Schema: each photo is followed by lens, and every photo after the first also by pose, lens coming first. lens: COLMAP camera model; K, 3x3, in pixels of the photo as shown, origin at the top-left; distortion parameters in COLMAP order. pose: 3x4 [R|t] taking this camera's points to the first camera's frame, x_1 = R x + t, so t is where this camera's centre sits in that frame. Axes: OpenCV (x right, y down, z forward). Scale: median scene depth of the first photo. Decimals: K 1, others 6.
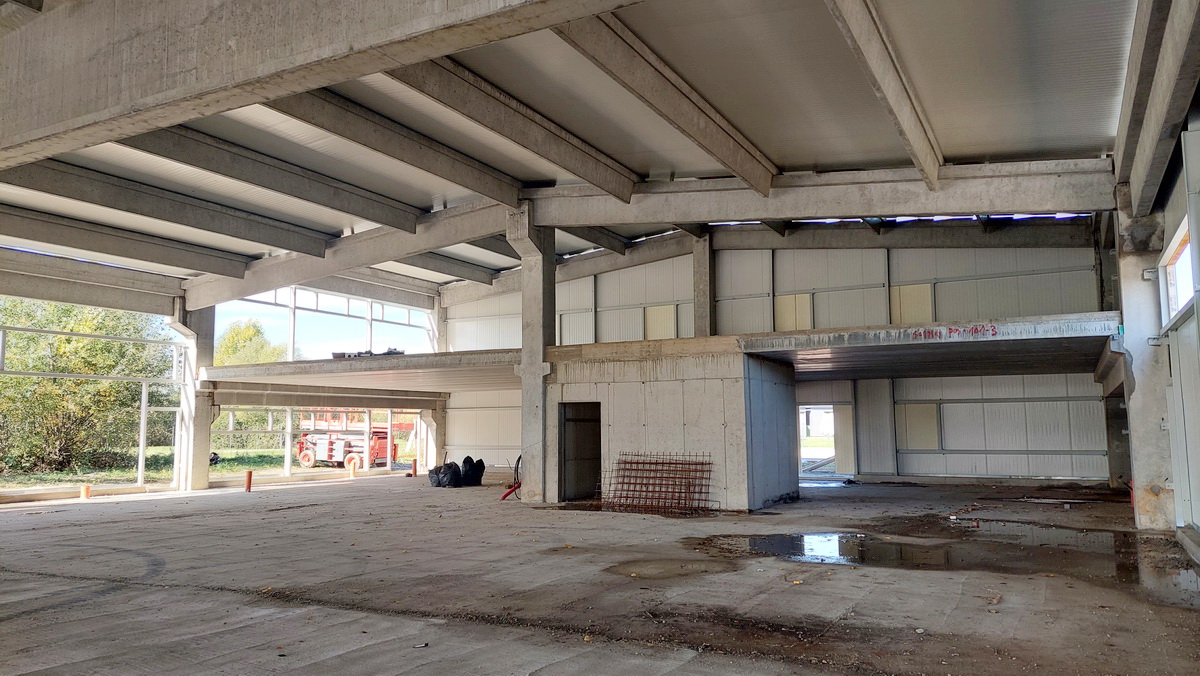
lens RADIAL K [[858.4, 0, 595.8], [0, 858.4, 345.1], [0, 0, 1]] dist [0.121755, -0.155283]
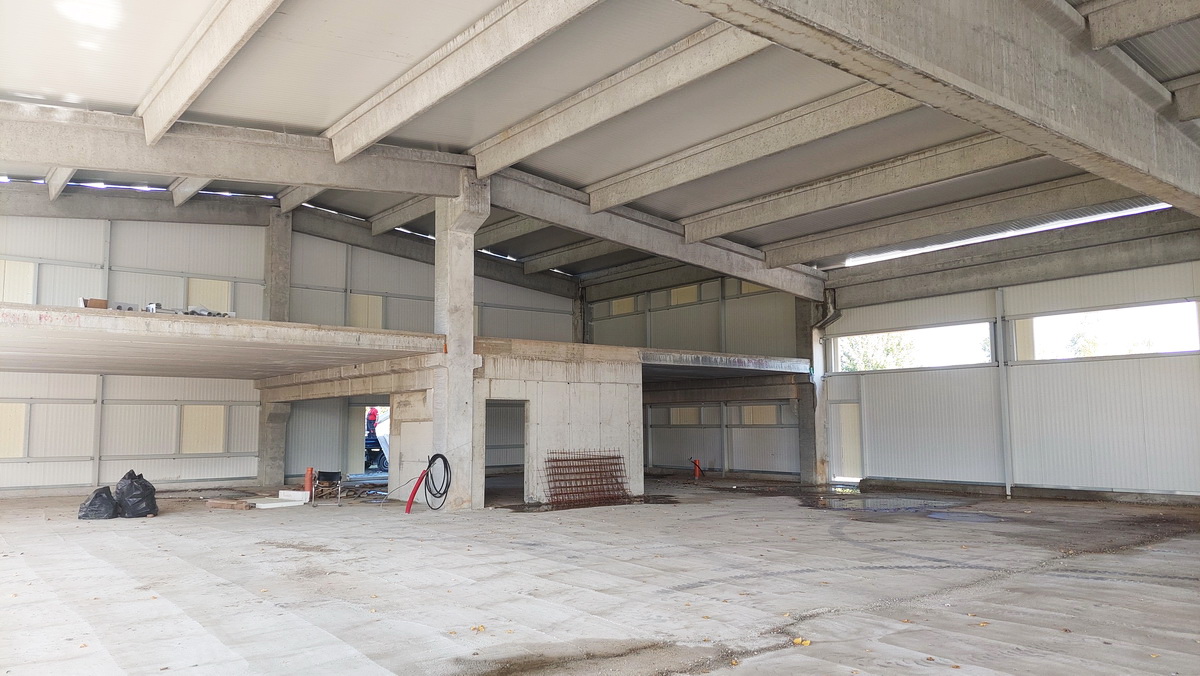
lens RADIAL K [[858.4, 0, 595.8], [0, 858.4, 345.1], [0, 0, 1]] dist [0.121755, -0.155283]
pose [[0.387455, 0.091289, 0.917357, -0.858620], [-0.086300, 0.994307, -0.062496, 0.057628], [-0.917840, -0.054954, 0.393128, 0.539607]]
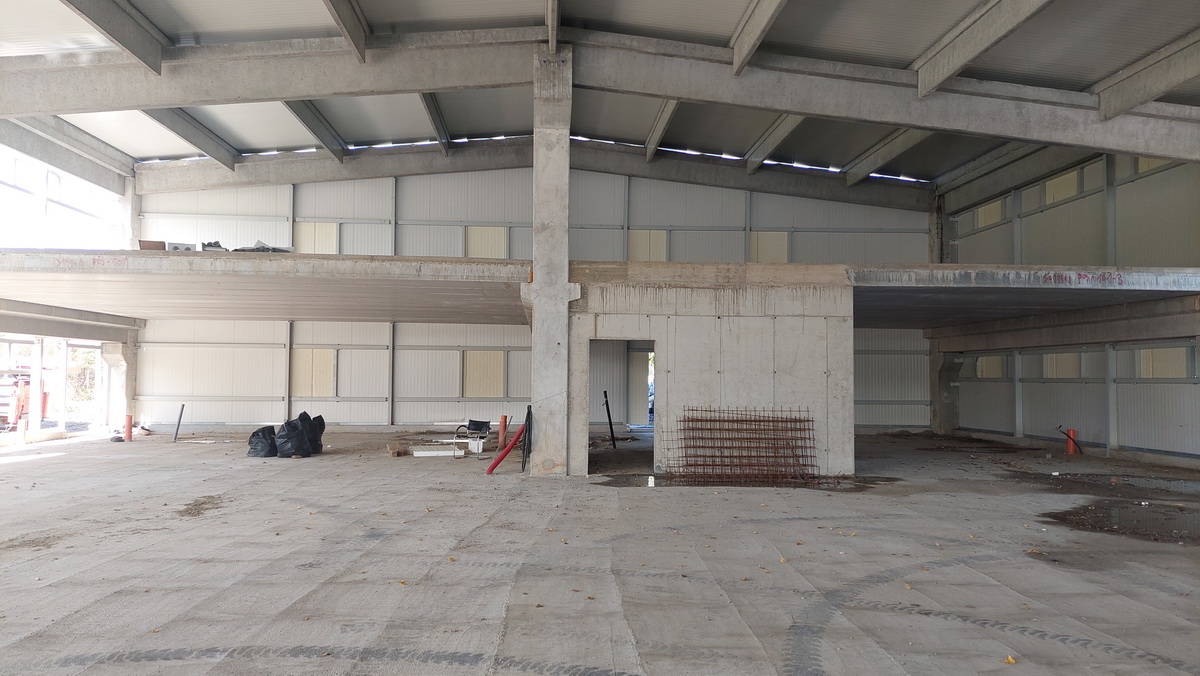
lens RADIAL K [[858.4, 0, 595.8], [0, 858.4, 345.1], [0, 0, 1]] dist [0.121755, -0.155283]
pose [[0.846998, 0.033868, 0.530515, -0.429741], [-0.065451, 0.997019, 0.040847, 0.042672], [-0.527551, -0.069320, 0.846691, 0.386436]]
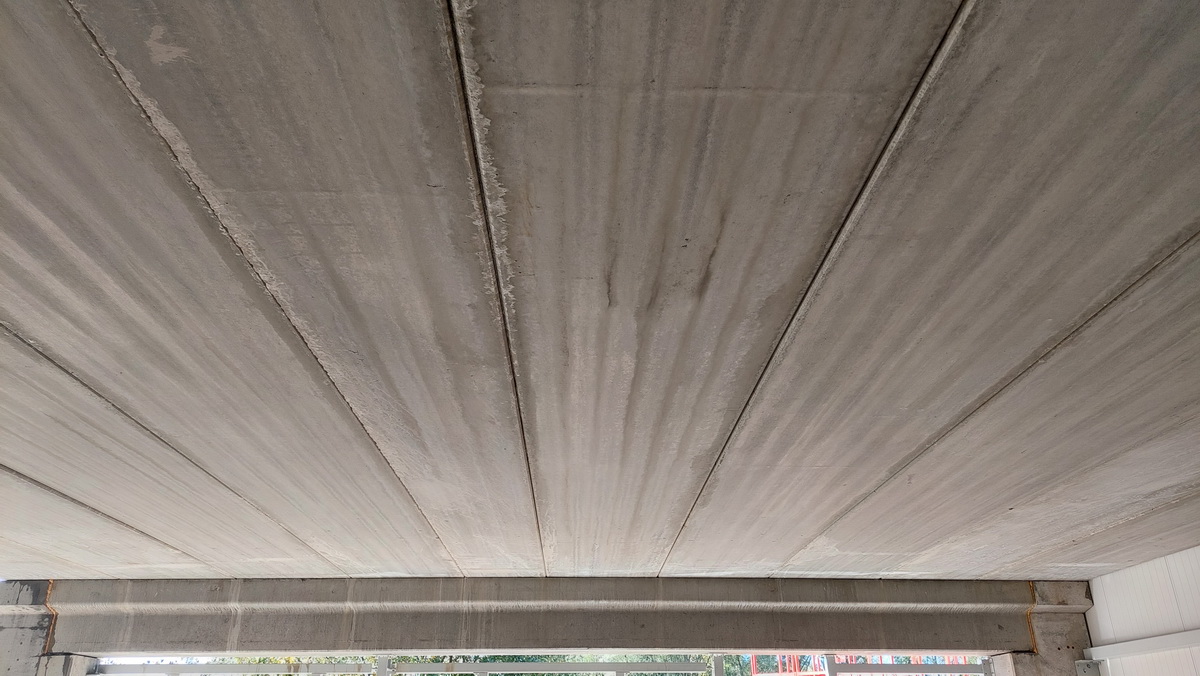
lens RADIAL K [[858.4, 0, 595.8], [0, 858.4, 345.1], [0, 0, 1]] dist [0.121755, -0.155283]
pose [[0.510109, -0.314688, -0.800475, -0.024625], [0.083410, 0.944379, -0.318106, 0.109712], [0.856056, 0.095501, 0.507984, 1.342019]]
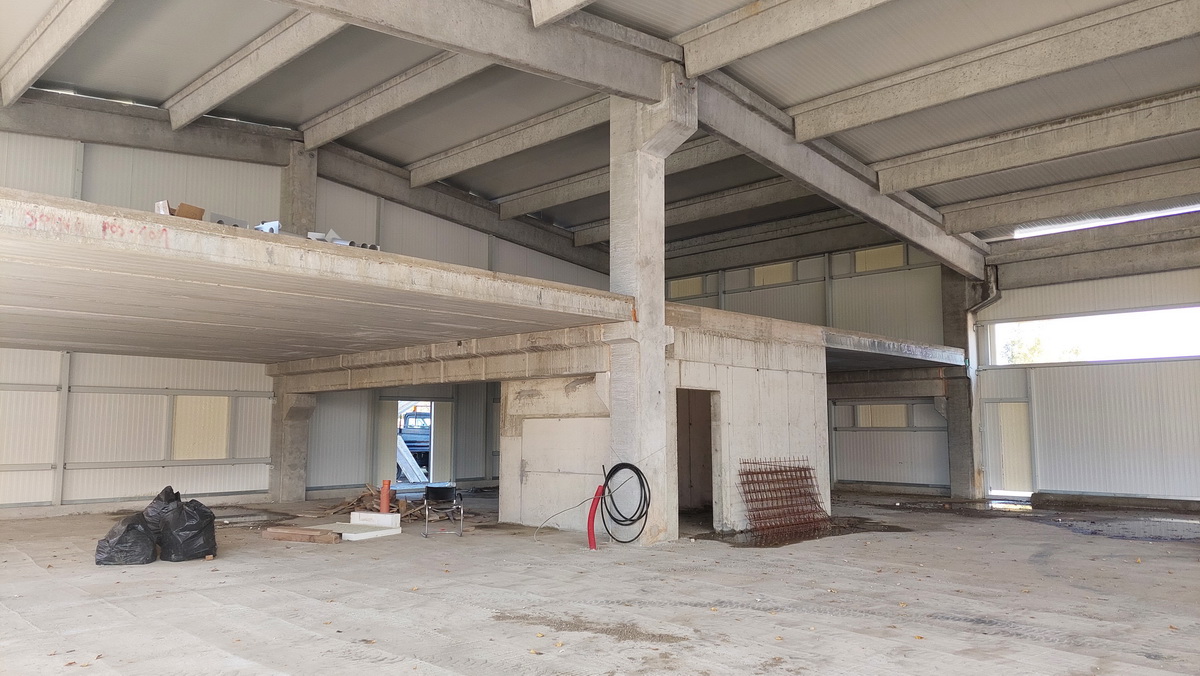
lens RADIAL K [[858.8, 0, 604.2], [0, 858.8, 340.1], [0, 0, 1]] dist [0.097089, -0.111043]
pose [[0.267574, 0.105887, 0.957702, -0.708258], [-0.095681, 0.991951, -0.082941, 0.091849], [-0.958775, -0.069441, 0.275551, 0.883529]]
